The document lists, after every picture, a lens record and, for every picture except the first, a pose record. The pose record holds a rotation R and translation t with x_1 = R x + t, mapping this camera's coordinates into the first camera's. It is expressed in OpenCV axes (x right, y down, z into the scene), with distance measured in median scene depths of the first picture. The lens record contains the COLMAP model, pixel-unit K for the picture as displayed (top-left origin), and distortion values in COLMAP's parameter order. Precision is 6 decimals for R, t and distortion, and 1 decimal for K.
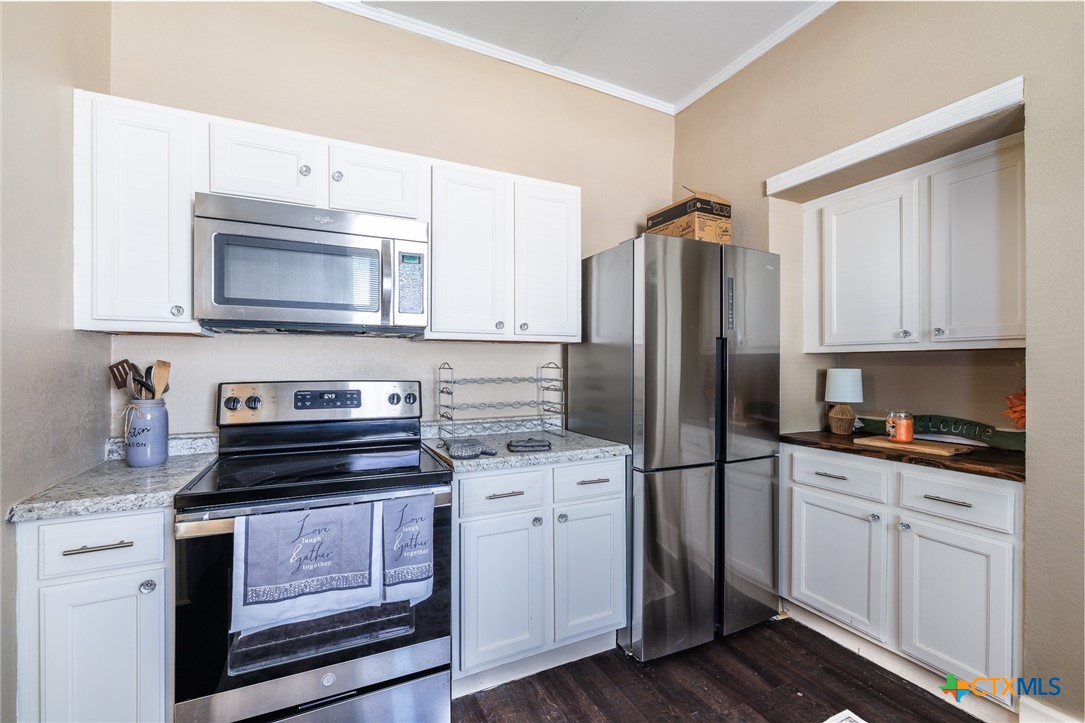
lens RADIAL K [[462.6, 0, 540.2], [0, 462.6, 364.3], [0, 0, 1]] dist [-0.004294, 0.001419]
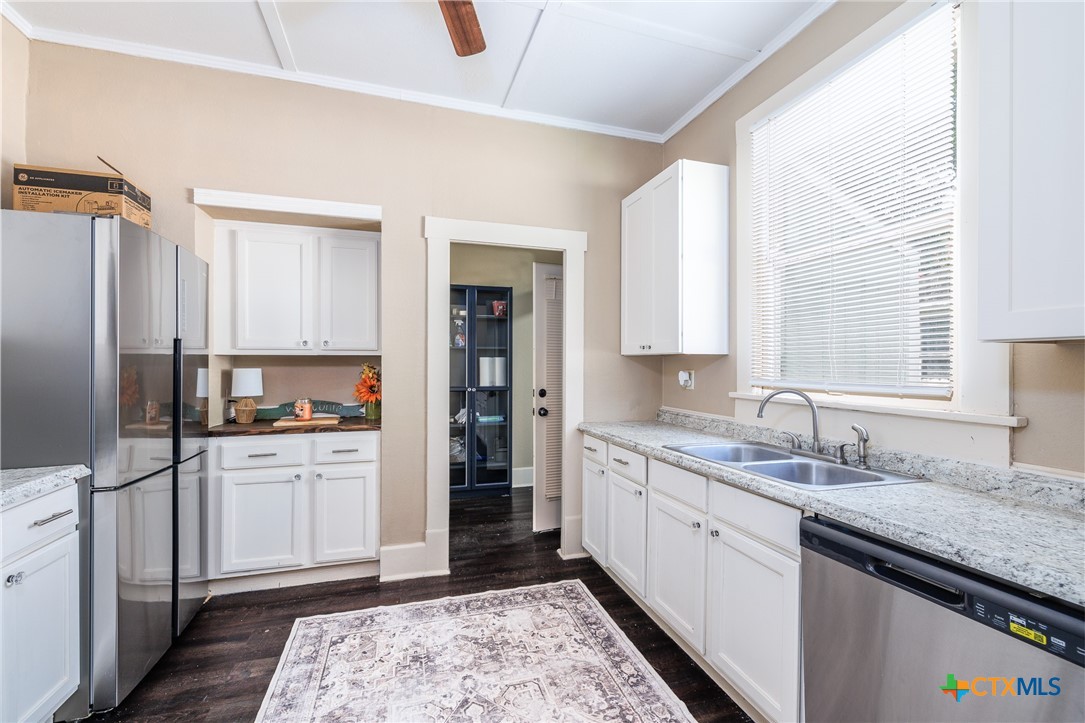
lens RADIAL K [[462.6, 0, 542.2], [0, 462.6, 363.8], [0, 0, 1]] dist [-0.004294, 0.001419]
pose [[0.155926, -0.000696, 0.987768, -0.501990], [-0.001060, 0.999999, 0.000872, -0.005557], [-0.987768, -0.001183, 0.155925, 0.069780]]
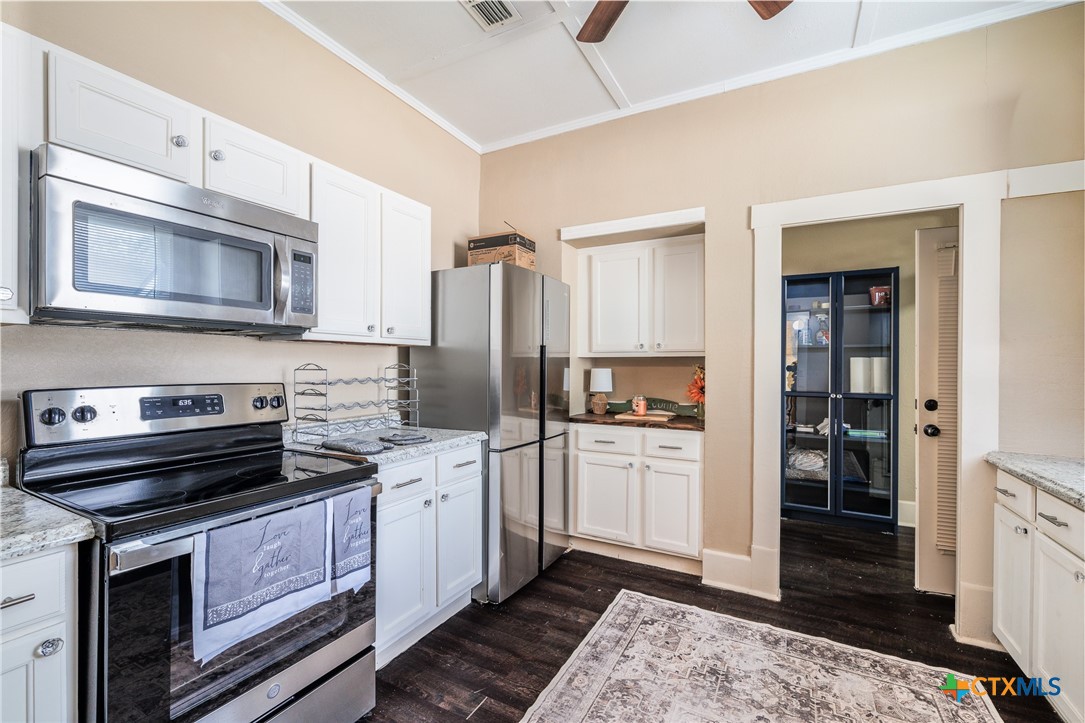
lens RADIAL K [[462.6, 0, 542.2], [0, 462.6, 363.9], [0, 0, 1]] dist [-0.004294, 0.001419]
pose [[0.816110, 0.002438, 0.577892, -0.400810], [-0.002966, 0.999996, -0.000030, -0.004821], [-0.577890, -0.001690, 0.816113, -0.086447]]
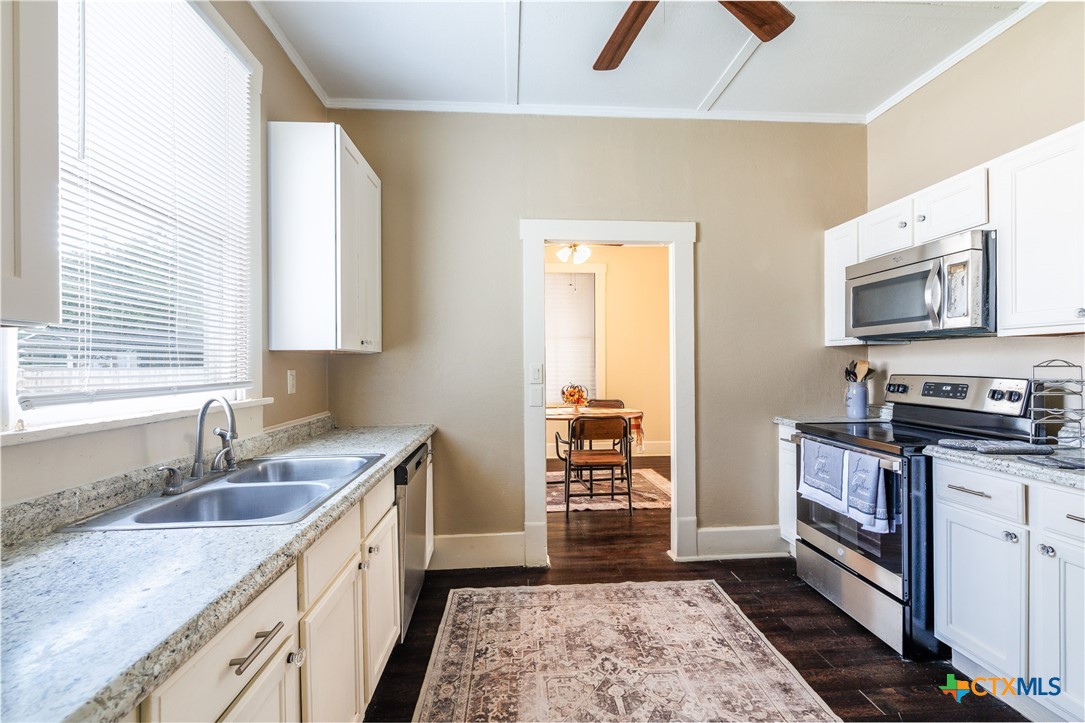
lens RADIAL K [[462.6, 0, 553.1], [0, 462.6, 365.3], [0, 0, 1]] dist [-0.004294, 0.001419]
pose [[-0.368247, 0.001689, -0.929726, 1.055668], [0.006554, 0.999978, -0.000779, 0.002508], [0.929705, -0.006380, -0.368250, 0.466242]]
